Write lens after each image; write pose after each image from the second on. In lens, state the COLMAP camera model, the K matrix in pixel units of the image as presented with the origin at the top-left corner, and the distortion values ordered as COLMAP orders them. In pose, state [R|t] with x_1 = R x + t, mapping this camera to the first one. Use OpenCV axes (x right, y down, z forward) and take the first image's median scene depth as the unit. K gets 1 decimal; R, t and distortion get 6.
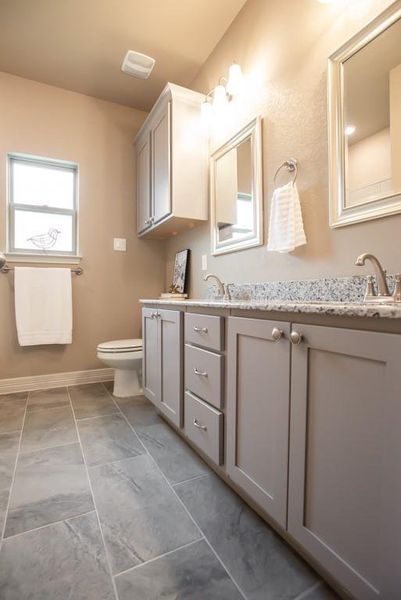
lens RADIAL K [[299.1, 0, 203.1], [0, 299.1, 299.3], [0, 0, 1]] dist [-0.055859, 0.020205]
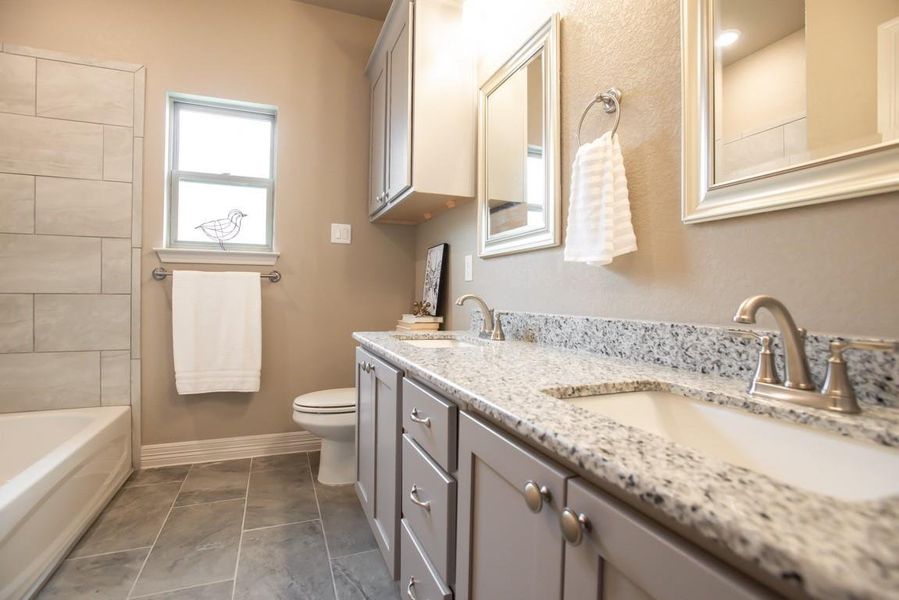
lens RADIAL K [[448.2, 0, 447.9], [0, 448.2, 297.6], [0, 0, 1]] dist [-0.055859, 0.020205]
pose [[0.994181, 0.016756, -0.106410, 0.073182], [-0.018230, 0.999751, -0.012891, -0.062869], [0.106167, 0.014756, 0.994239, 0.136314]]
